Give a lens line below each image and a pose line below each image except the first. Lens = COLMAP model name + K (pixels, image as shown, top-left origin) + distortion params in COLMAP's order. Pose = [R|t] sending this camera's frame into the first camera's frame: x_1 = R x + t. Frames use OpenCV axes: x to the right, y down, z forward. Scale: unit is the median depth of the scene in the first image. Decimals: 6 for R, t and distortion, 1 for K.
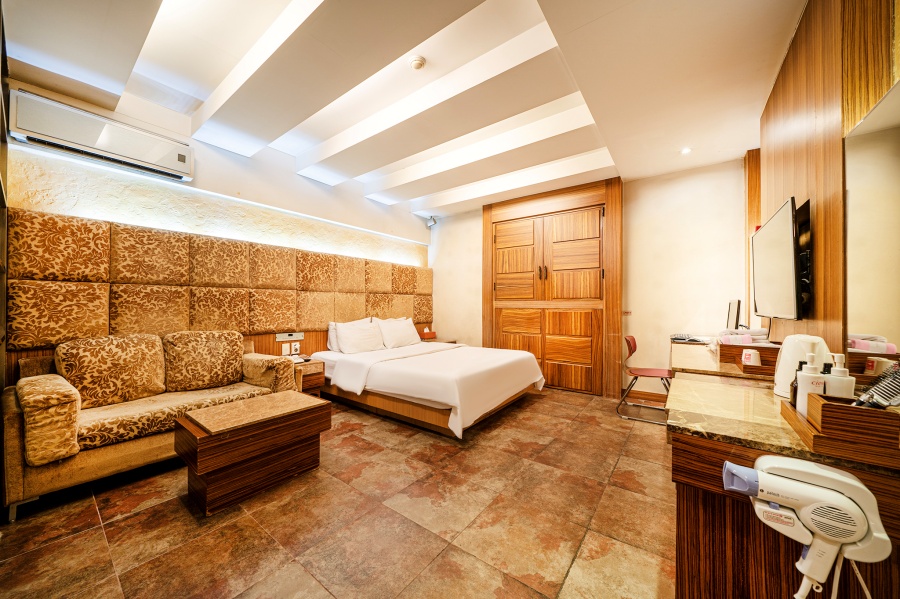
lens RADIAL K [[296.6, 0, 446.3], [0, 296.6, 304.1], [0, 0, 1]] dist [-0.001665, -0.000151]
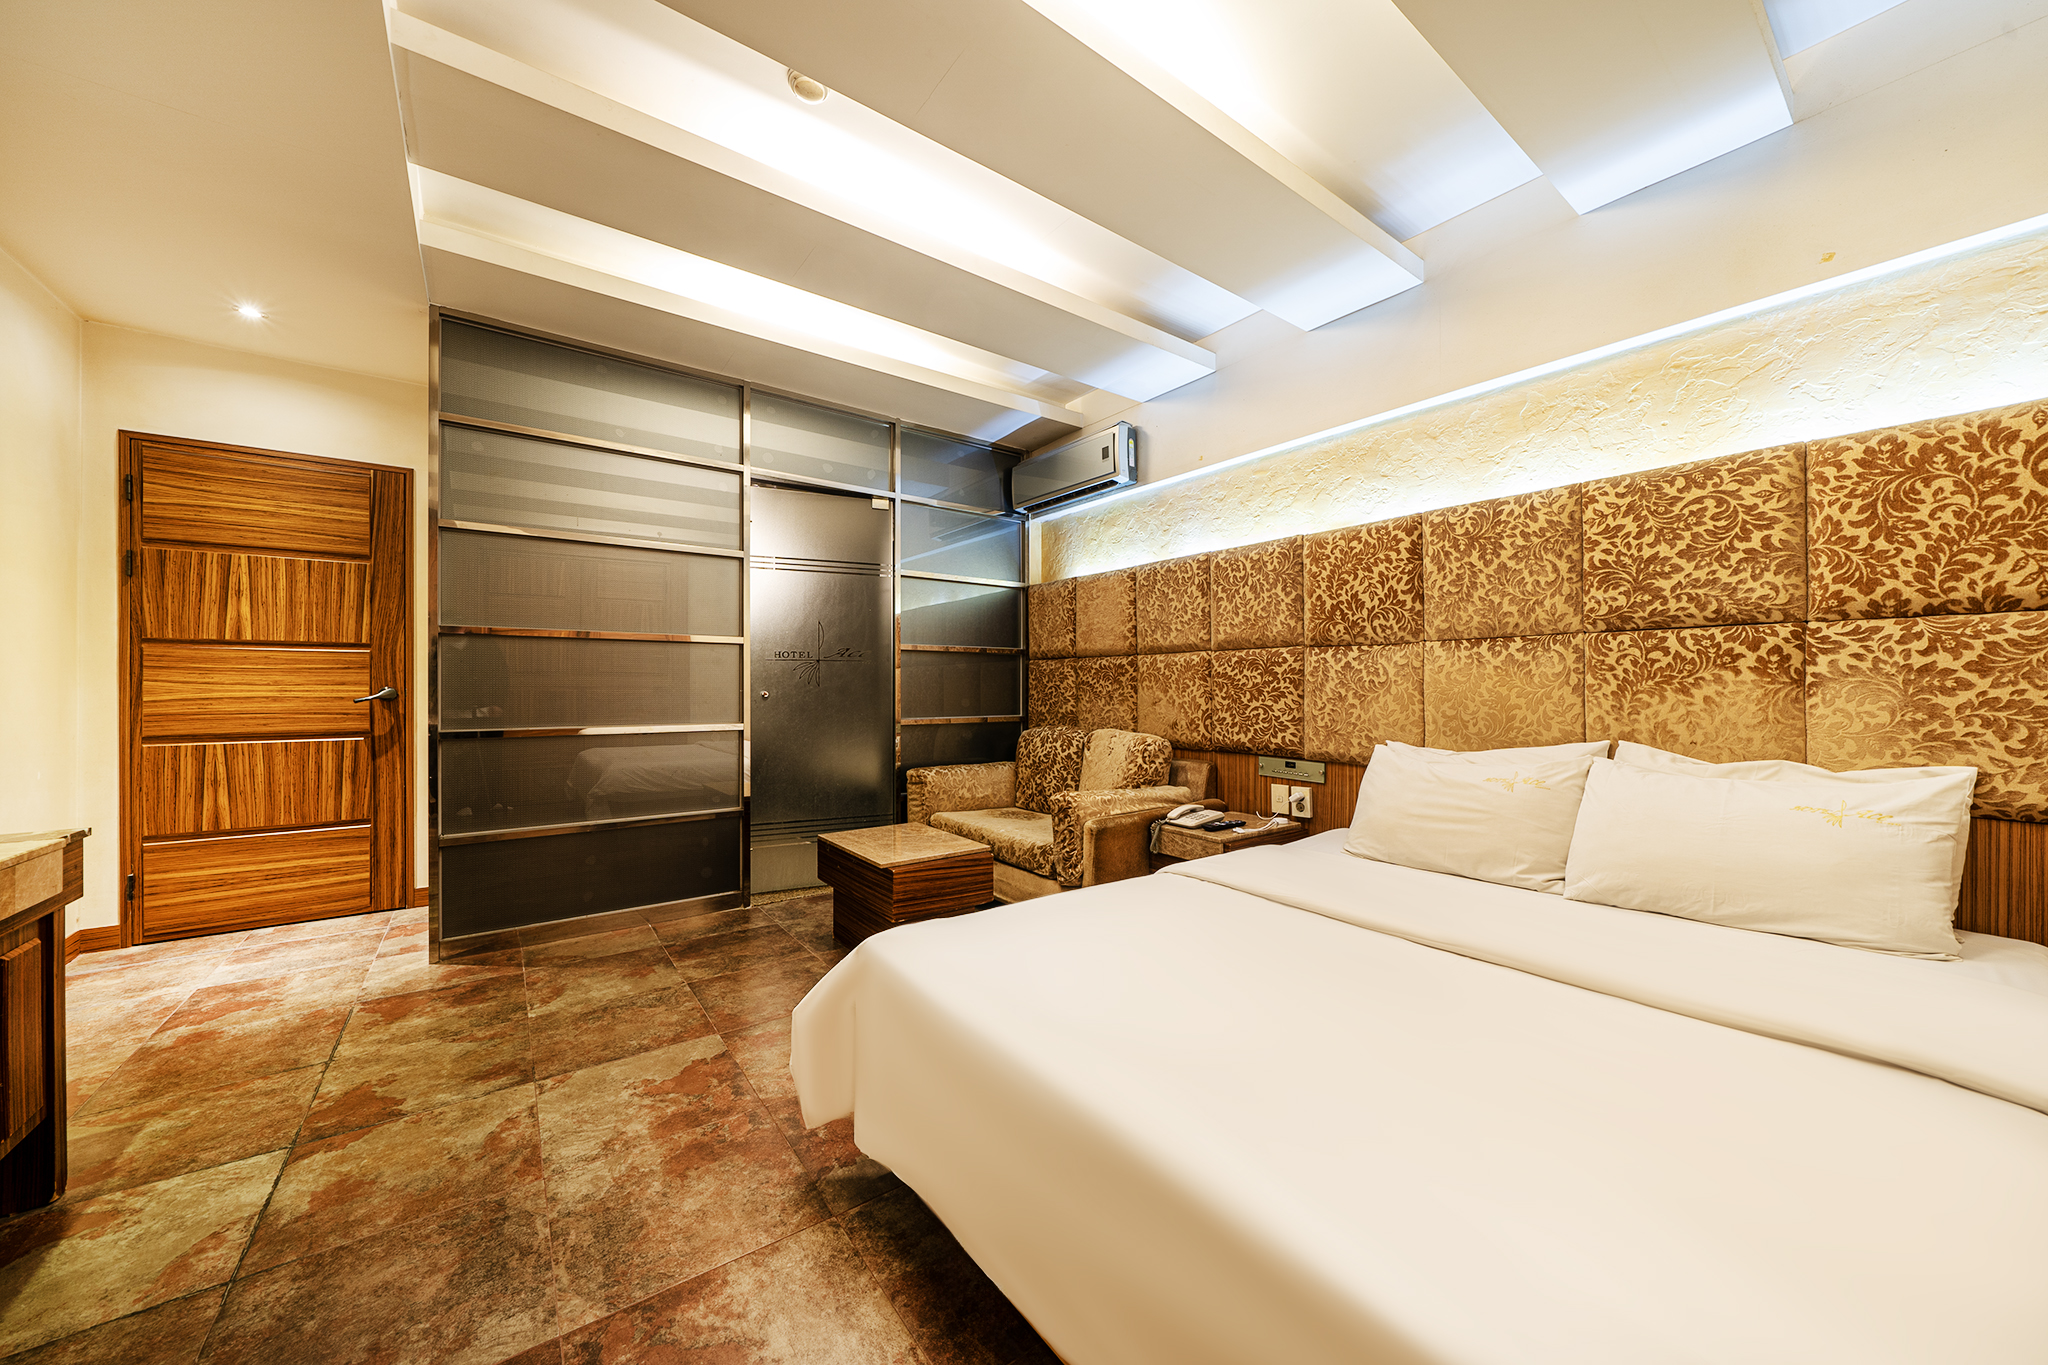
lens RADIAL K [[711.4, 0, 1032.0], [0, 711.4, 689.0], [0, 0, 1]] dist [-0.003280, -0.000386]
pose [[-0.245165, 0.001165, -0.969481, 0.532176], [0.002450, 0.999997, 0.000582, 0.005910], [0.969478, -0.002232, -0.245167, 1.070660]]
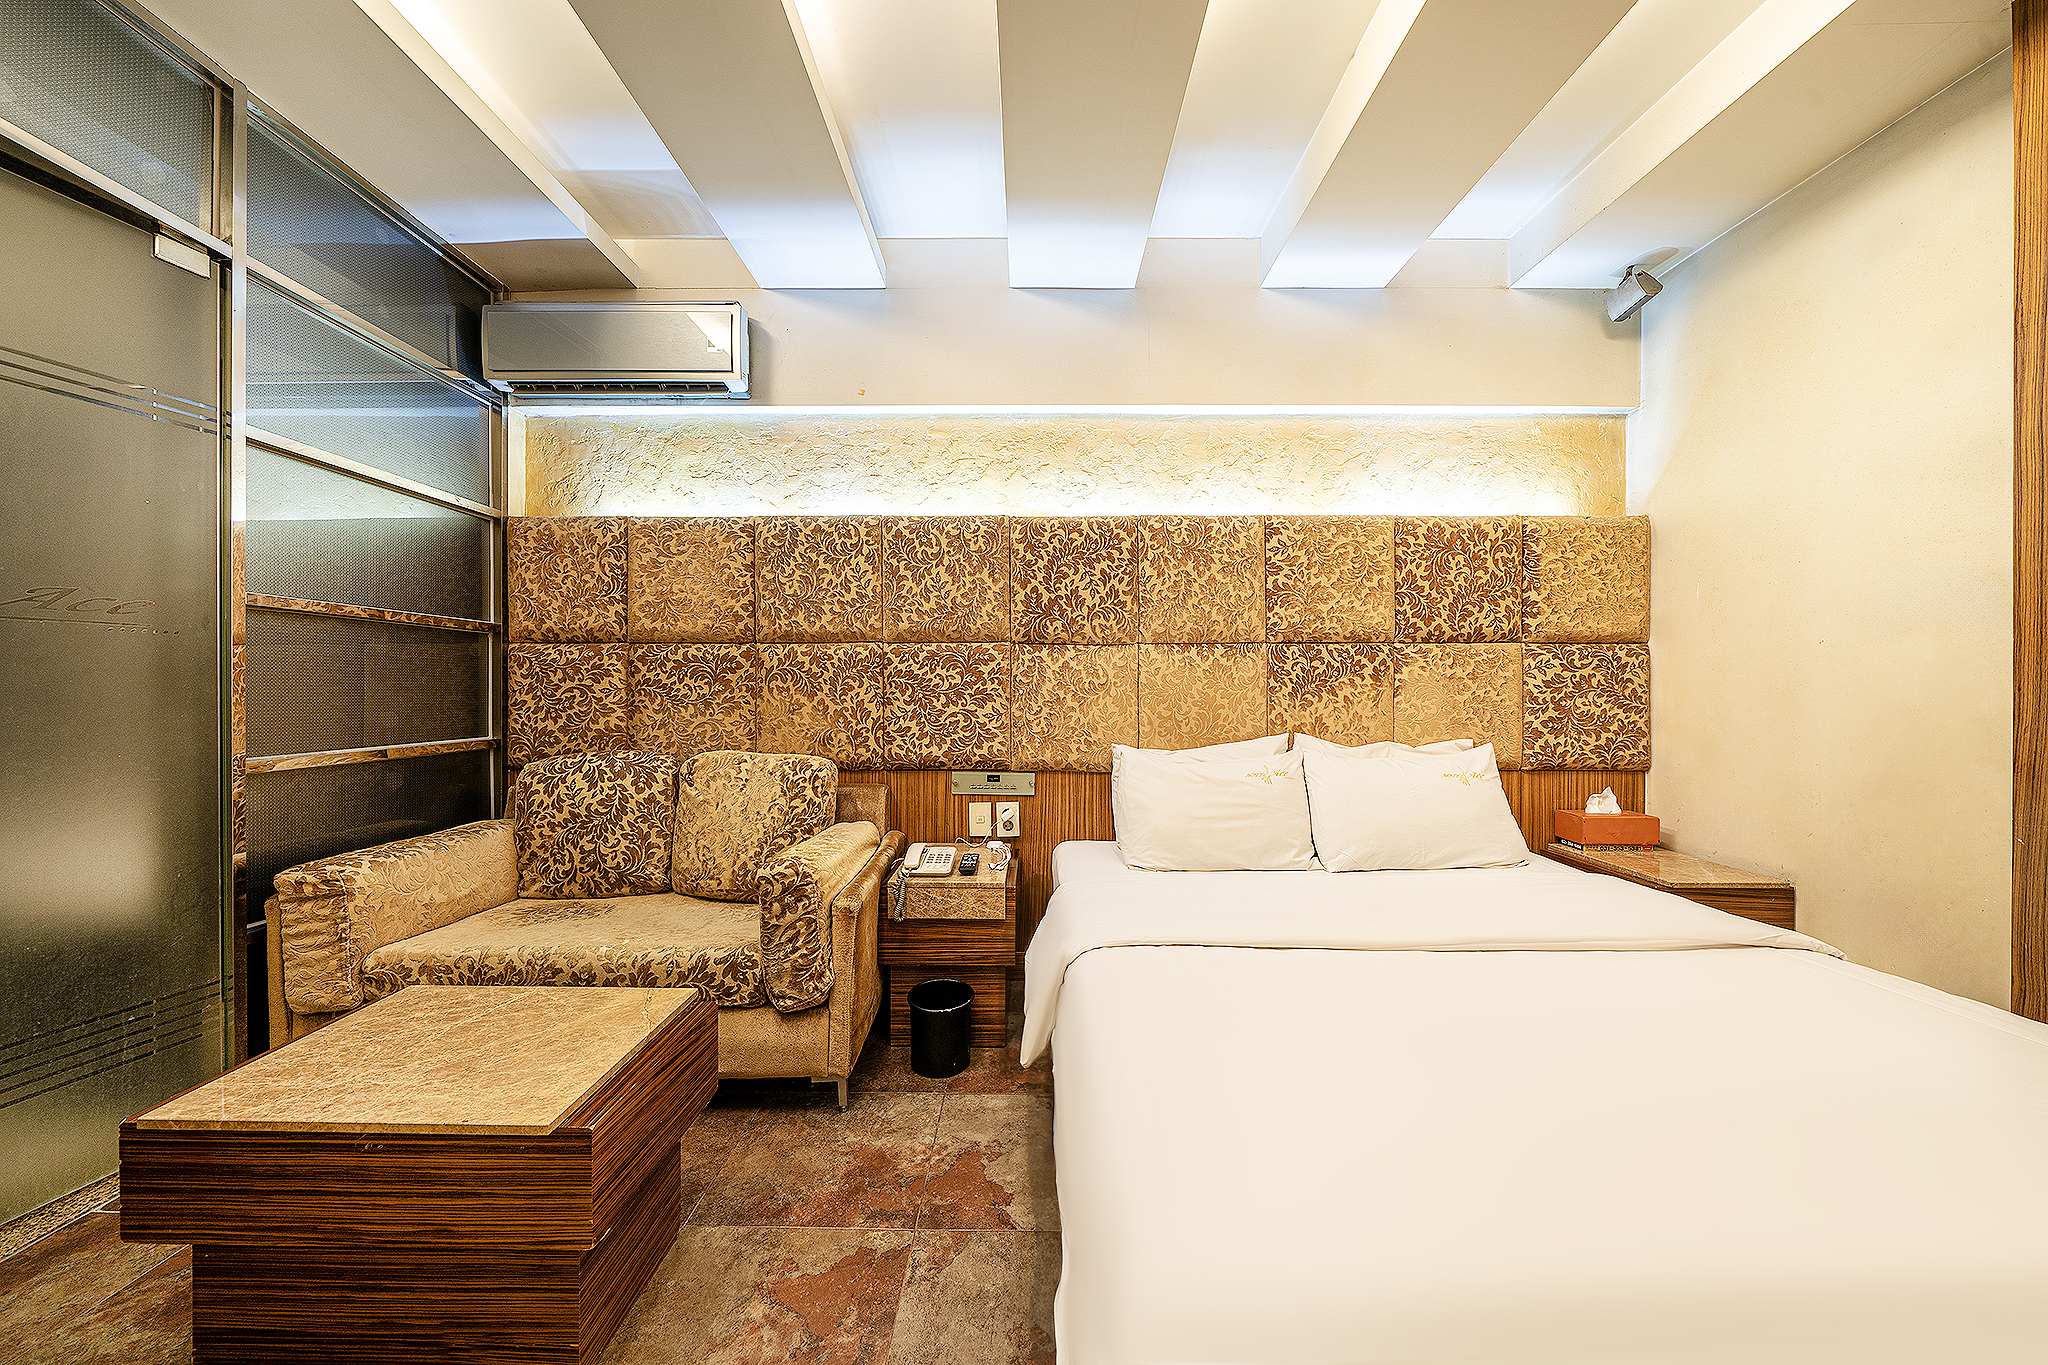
lens RADIAL K [[711.4, 0, 1032.0], [0, 711.4, 689.0], [0, 0, 1]] dist [-0.003280, -0.000386]
pose [[0.614091, -0.000238, -0.789236, 0.155782], [0.002806, 0.999994, 0.001882, 0.003164], [0.789231, -0.003370, 0.614088, 0.646060]]
